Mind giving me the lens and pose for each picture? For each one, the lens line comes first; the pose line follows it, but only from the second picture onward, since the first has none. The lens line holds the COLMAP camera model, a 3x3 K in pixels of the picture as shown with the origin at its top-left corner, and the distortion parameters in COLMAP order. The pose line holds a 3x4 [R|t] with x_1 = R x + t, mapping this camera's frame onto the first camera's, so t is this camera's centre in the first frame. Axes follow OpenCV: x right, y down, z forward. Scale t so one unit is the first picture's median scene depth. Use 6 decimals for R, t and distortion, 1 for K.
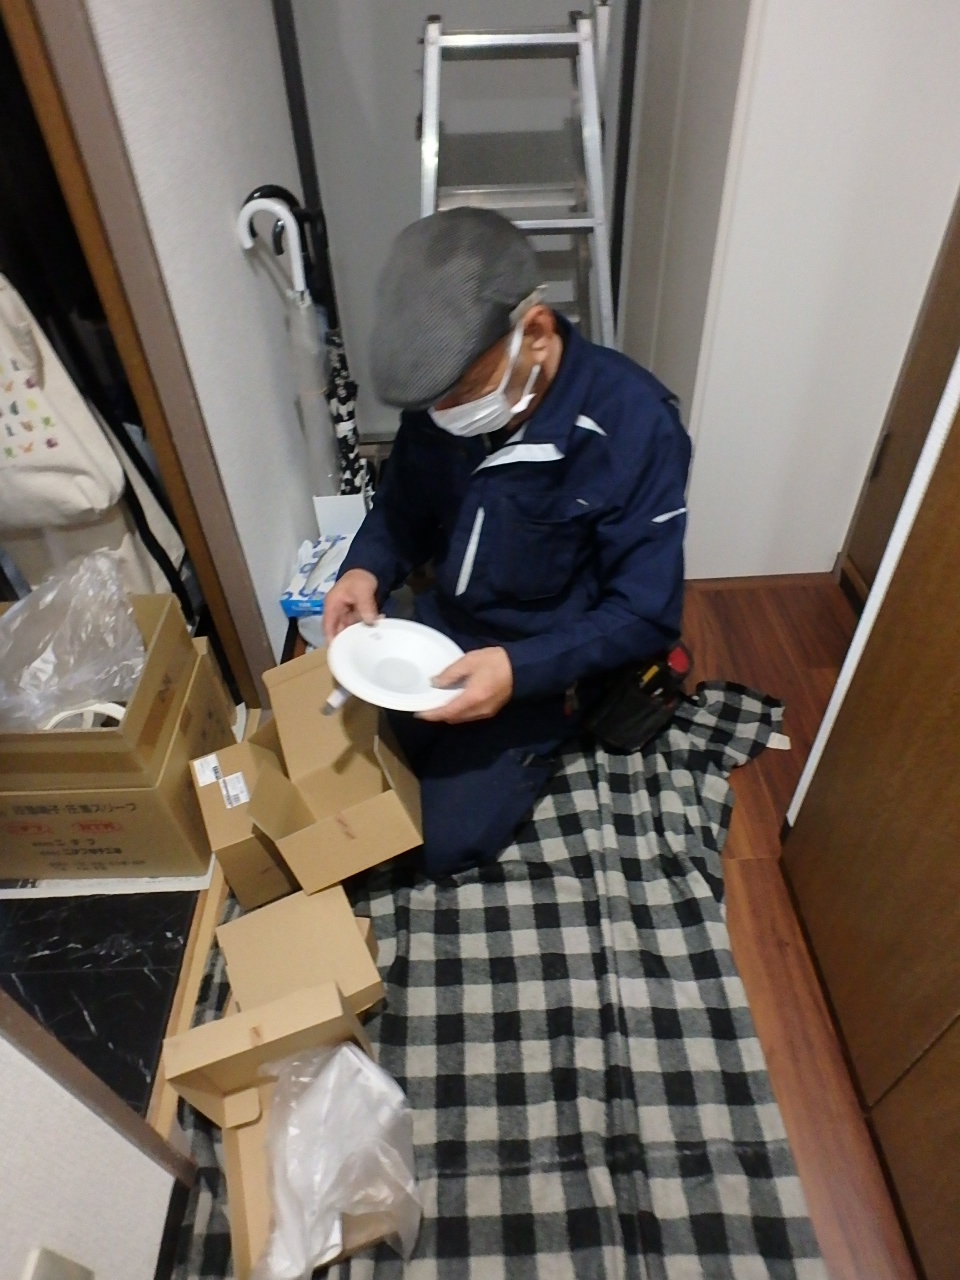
lens RADIAL K [[785.9, 0, 483.2], [0, 785.9, 636.5], [0, 0, 1]] dist [-0.028095, 0.000373]
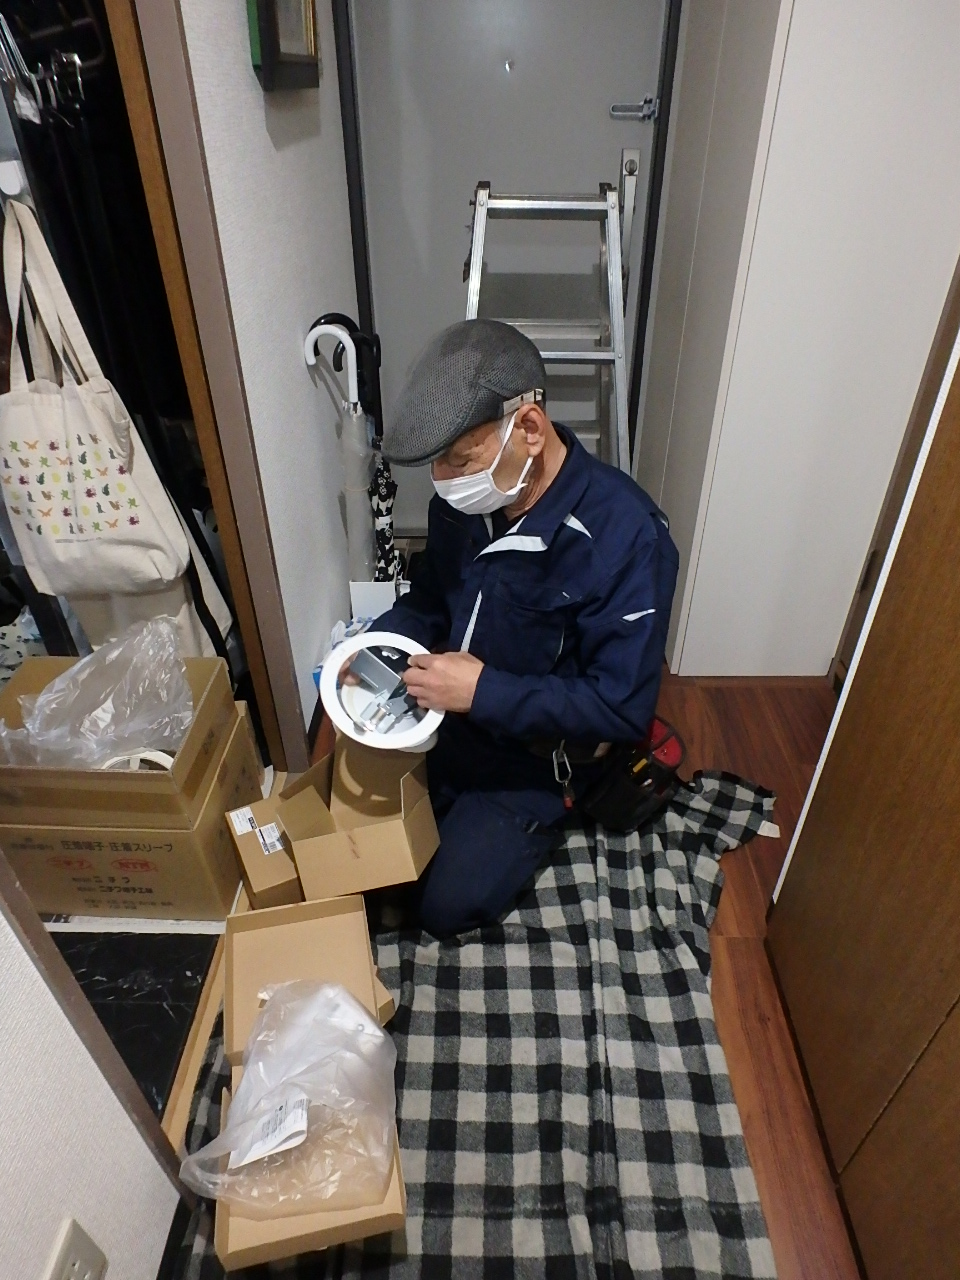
lens RADIAL K [[785.9, 0, 472.4], [0, 785.9, 640.5], [0, 0, 1]] dist [-0.028095, 0.000373]
pose [[0.997762, 0.055836, -0.036781, 0.000153], [-0.059804, 0.991272, -0.117488, 0.031881], [0.029899, 0.119425, 0.992393, -0.108617]]
